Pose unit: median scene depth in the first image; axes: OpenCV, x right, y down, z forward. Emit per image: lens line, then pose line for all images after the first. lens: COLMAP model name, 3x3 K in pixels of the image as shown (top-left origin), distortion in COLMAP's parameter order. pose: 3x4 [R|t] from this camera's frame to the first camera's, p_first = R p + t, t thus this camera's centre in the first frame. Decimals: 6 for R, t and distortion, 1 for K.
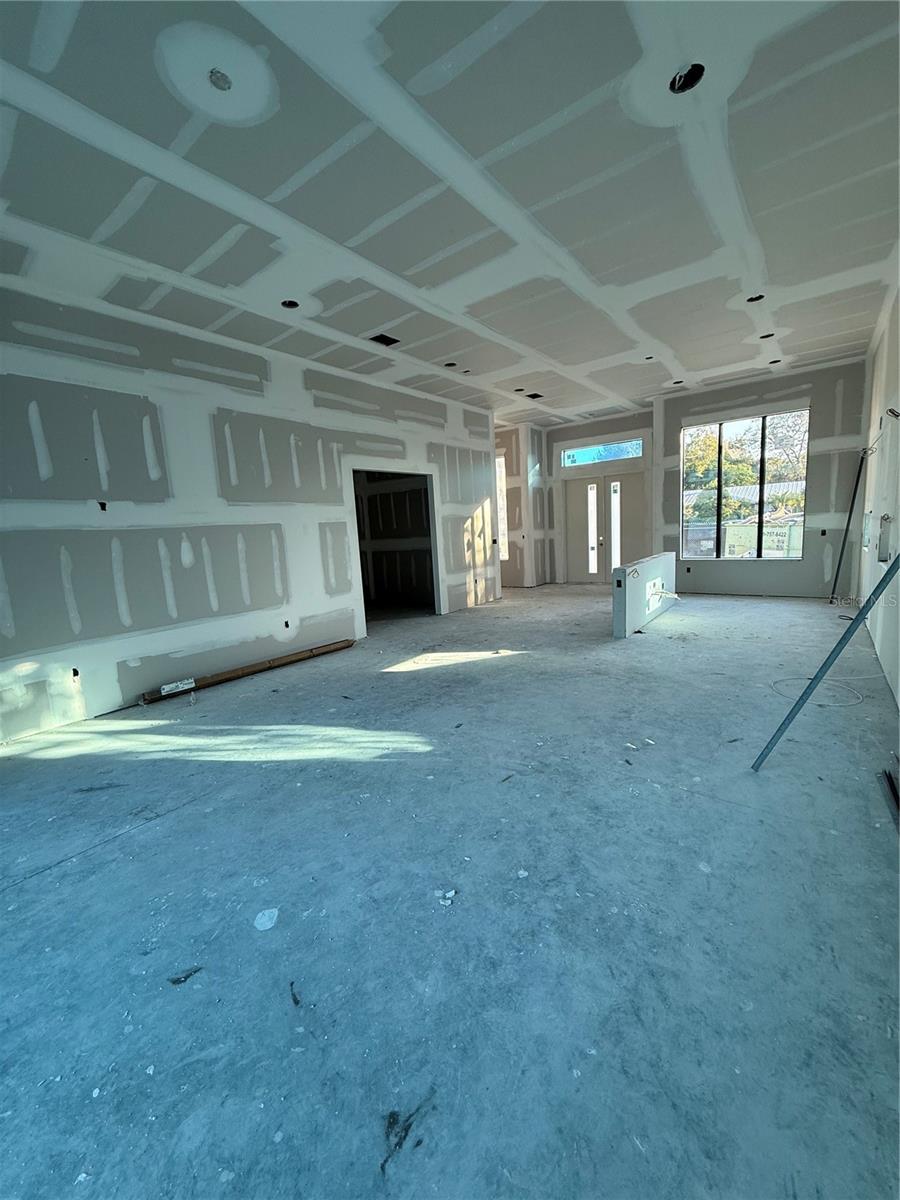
lens RADIAL K [[476.2, 0, 447.9], [0, 476.2, 595.5], [0, 0, 1]] dist [-0.000865, 0.000192]
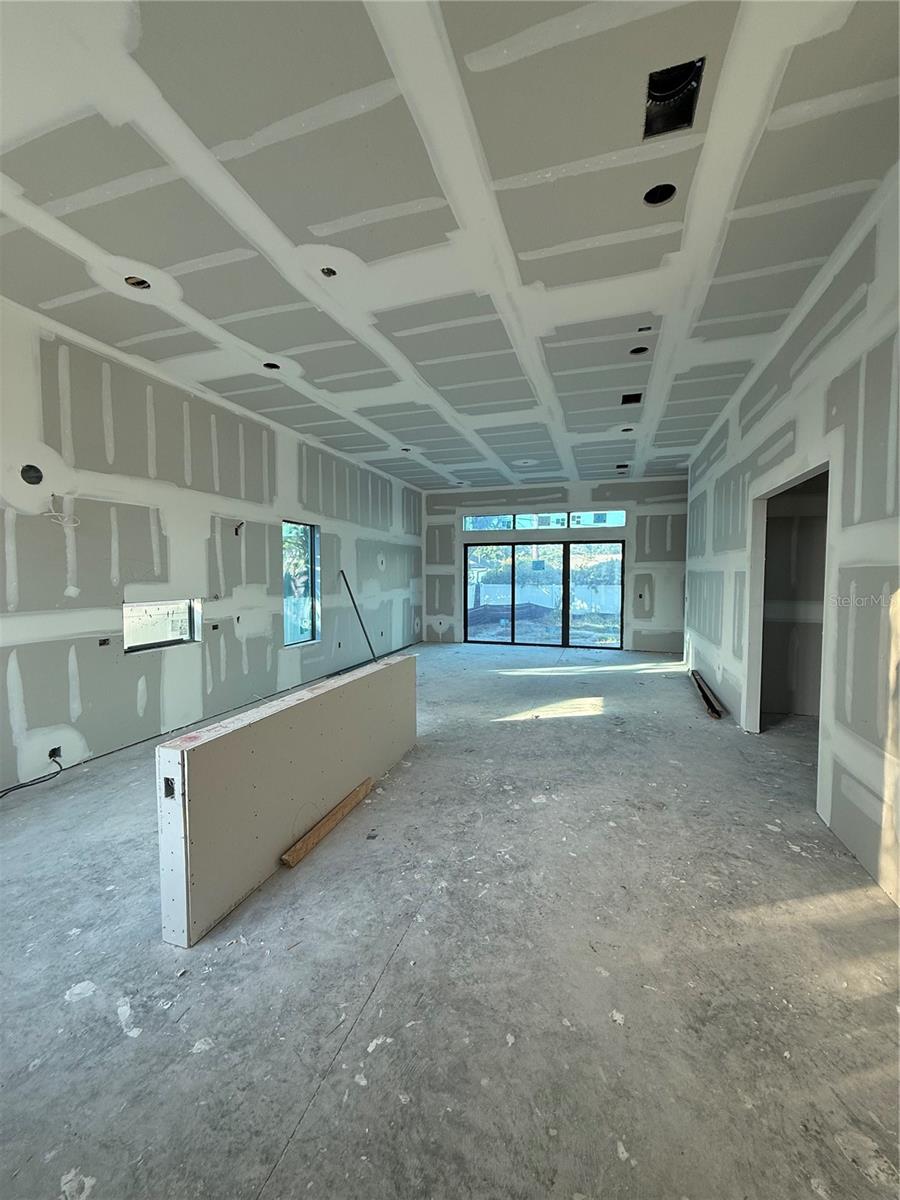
lens RADIAL K [[476.2, 0, 447.9], [0, 476.2, 595.5], [0, 0, 1]] dist [-0.000865, 0.000192]
pose [[-0.943068, 0.071160, -0.324899, 0.600514], [0.005488, 0.980041, 0.198720, -0.332367], [0.332556, 0.185623, -0.924635, 1.900604]]
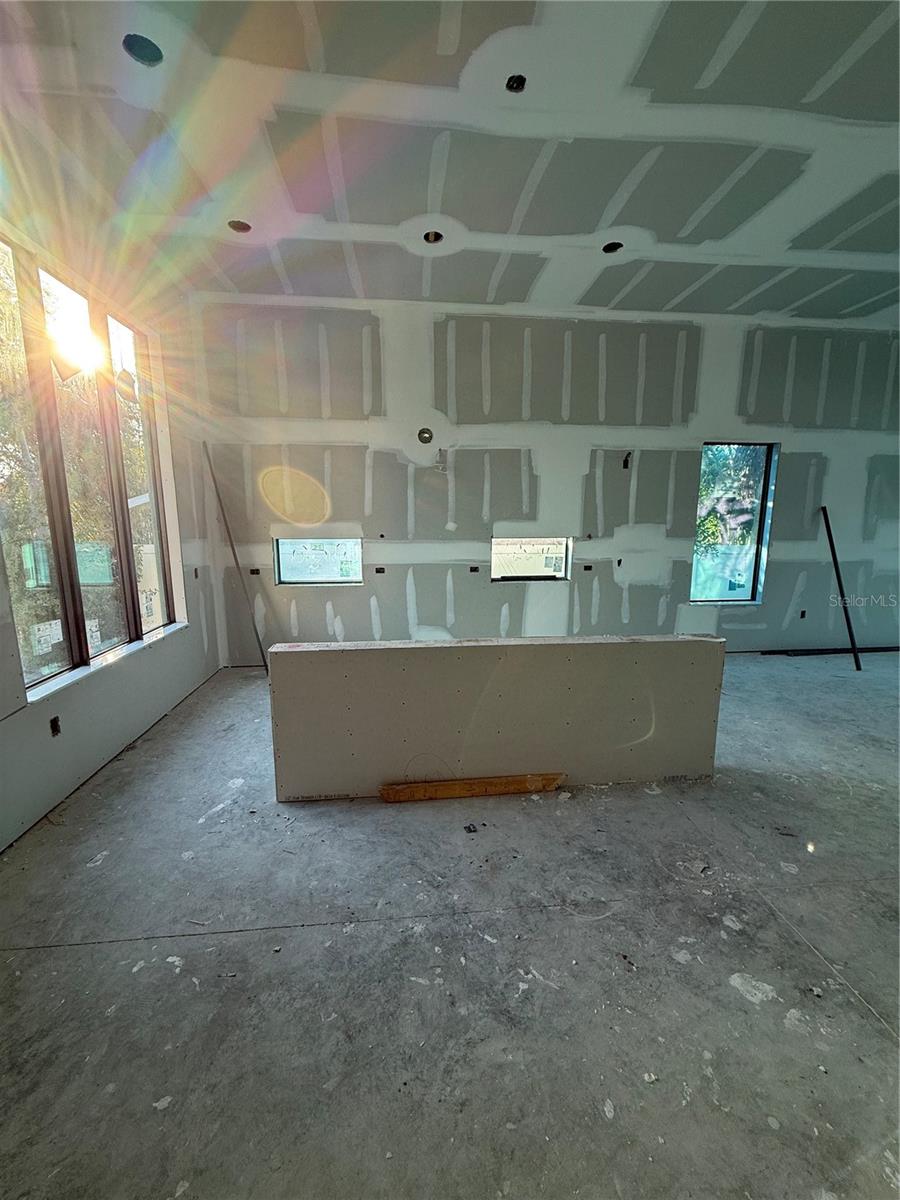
lens RADIAL K [[476.2, 0, 447.9], [0, 476.2, 595.5], [0, 0, 1]] dist [-0.000865, 0.000192]
pose [[-0.682838, -0.061735, 0.727957, 0.219360], [0.144911, 0.965180, 0.217783, -0.267239], [-0.716054, 0.254199, -0.650115, 1.666833]]
